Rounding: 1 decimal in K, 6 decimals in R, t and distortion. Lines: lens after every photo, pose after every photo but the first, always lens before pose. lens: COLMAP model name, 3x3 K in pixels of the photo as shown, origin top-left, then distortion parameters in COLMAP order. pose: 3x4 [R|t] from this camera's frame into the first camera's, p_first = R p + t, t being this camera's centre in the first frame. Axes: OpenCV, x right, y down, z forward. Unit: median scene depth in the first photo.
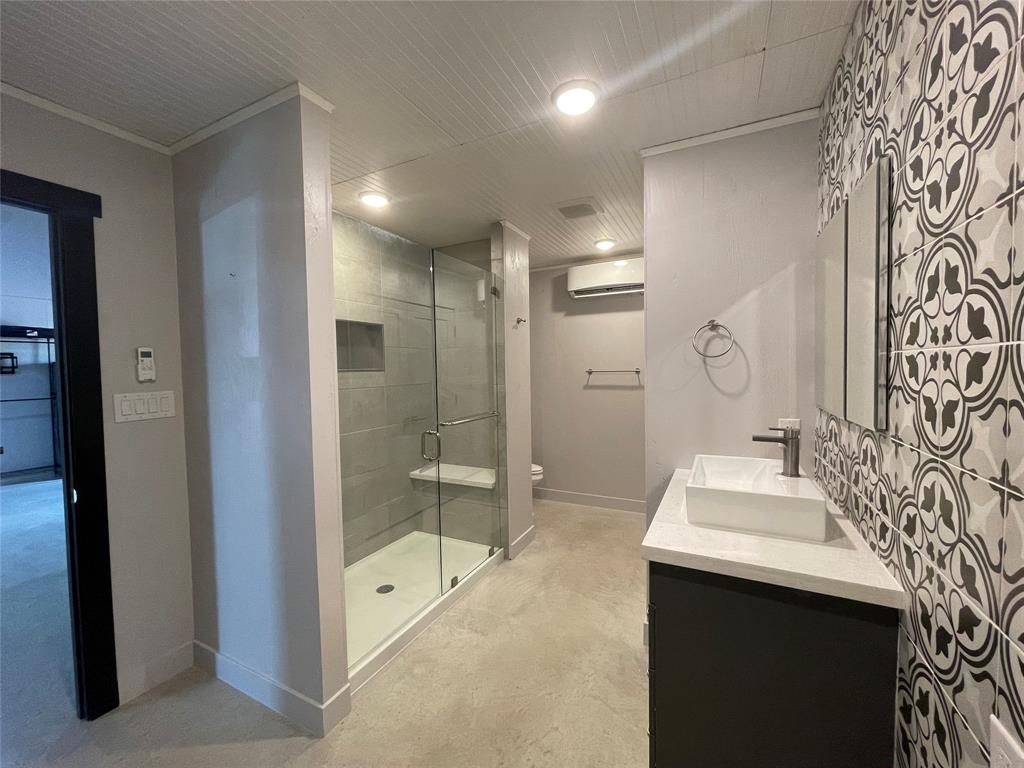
lens RADIAL K [[412.5, 0, 512.3], [0, 412.5, 385.0], [0, 0, 1]] dist [0.000521, -0.000042]
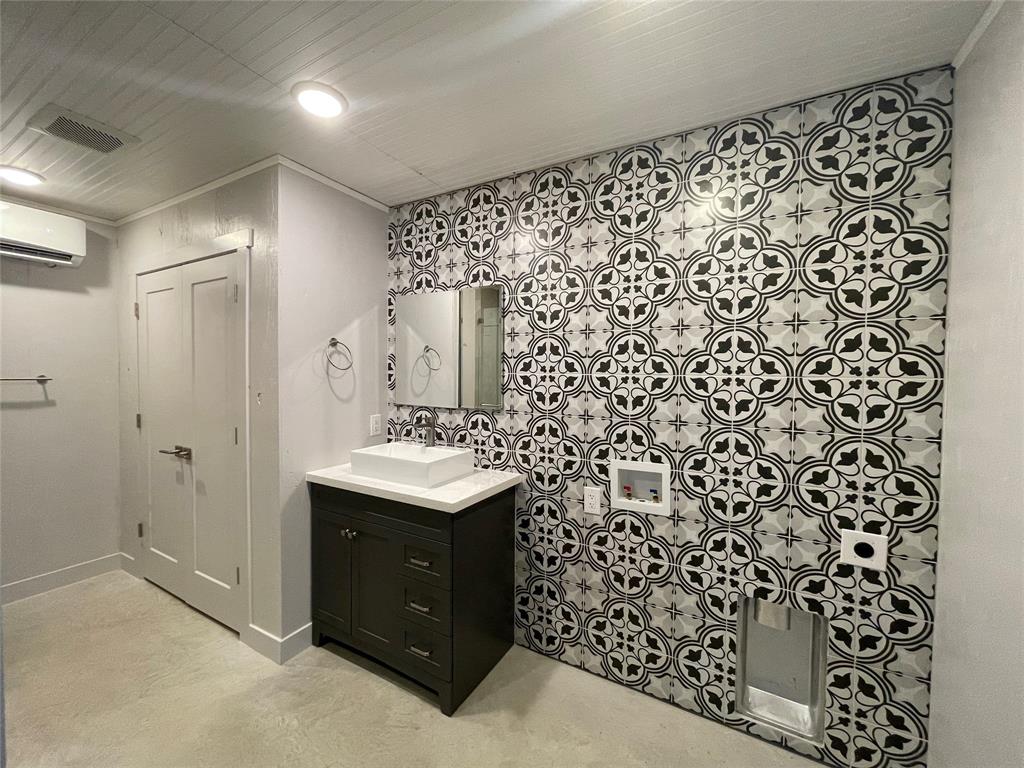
lens RADIAL K [[412.5, 0, 512.0], [0, 412.5, 382.5], [0, 0, 1]] dist [0.000521, -0.000042]
pose [[0.042026, -0.006567, 0.999095, -0.675675], [0.029542, 0.999549, 0.005327, -0.020706], [-0.998680, 0.029291, 0.042202, 0.447467]]
